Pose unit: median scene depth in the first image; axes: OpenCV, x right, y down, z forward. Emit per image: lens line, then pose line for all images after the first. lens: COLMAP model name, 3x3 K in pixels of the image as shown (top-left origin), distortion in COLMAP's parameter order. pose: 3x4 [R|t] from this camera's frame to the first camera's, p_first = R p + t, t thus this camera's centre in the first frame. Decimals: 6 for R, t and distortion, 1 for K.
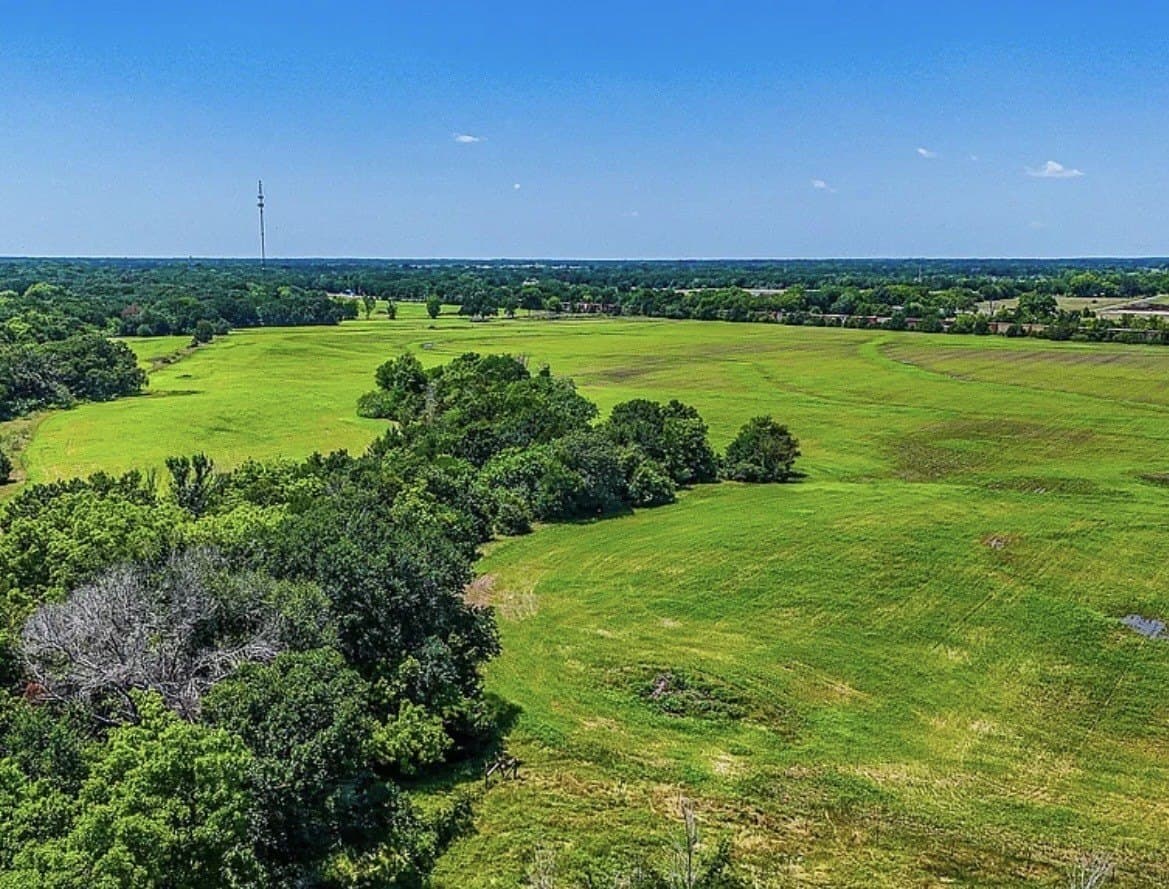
lens RADIAL K [[1172.2, 0, 584.5], [0, 1172.2, 444.5], [0, 0, 1]] dist [0.124426, -0.278505]
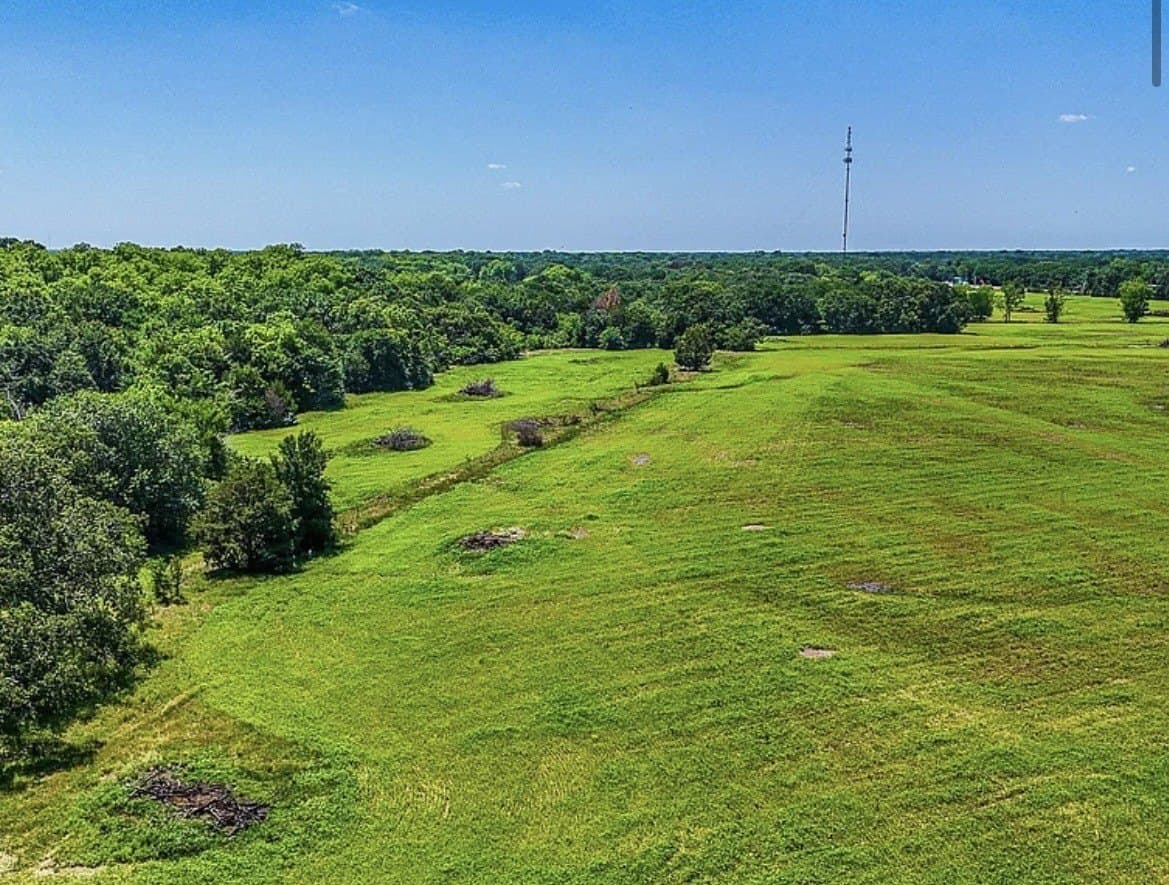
lens RADIAL K [[1166.5, 0, 584.5], [0, 1166.5, 442.5], [0, 0, 1]] dist [0.182276, -0.539097]
pose [[0.885622, 0.073343, -0.458578, -0.127113], [-0.071788, 0.997202, 0.020848, -0.057743], [0.458824, 0.014457, 0.888409, 0.507663]]
